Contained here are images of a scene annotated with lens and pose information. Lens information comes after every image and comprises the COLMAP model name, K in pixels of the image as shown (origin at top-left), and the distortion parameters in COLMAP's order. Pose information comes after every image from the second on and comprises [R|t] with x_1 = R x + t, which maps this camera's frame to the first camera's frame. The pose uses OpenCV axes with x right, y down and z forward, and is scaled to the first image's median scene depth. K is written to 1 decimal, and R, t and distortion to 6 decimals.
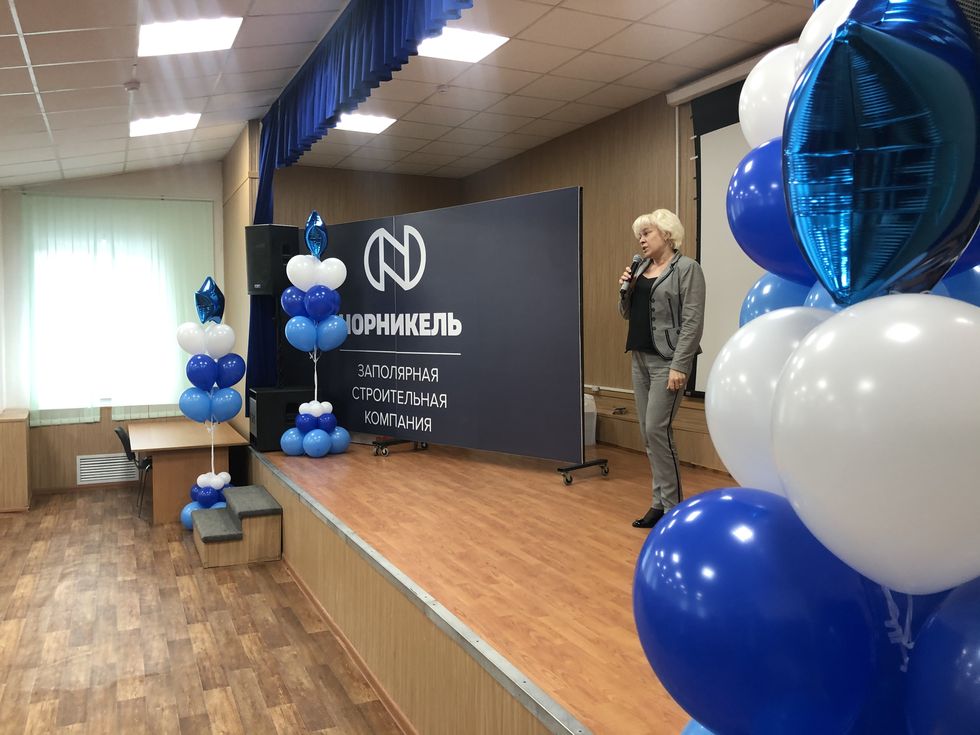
lens RADIAL K [[810.6, 0, 475.3], [0, 810.6, 355.7], [0, 0, 1]] dist [0.018723, -0.004938]
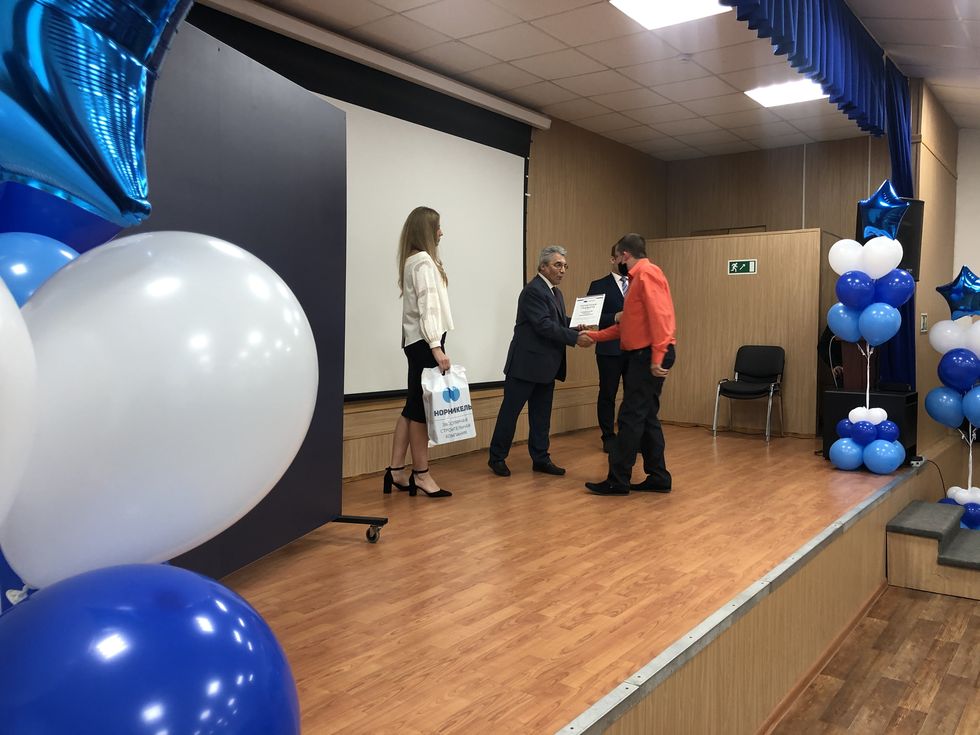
lens RADIAL K [[810.6, 0, 488.9], [0, 810.6, 339.5], [0, 0, 1]] dist [0.018723, -0.004938]
pose [[-0.495337, -0.019305, 0.868487, -0.460020], [0.023099, 0.999107, 0.035382, -0.034985], [-0.868394, 0.037587, -0.494448, 1.056060]]
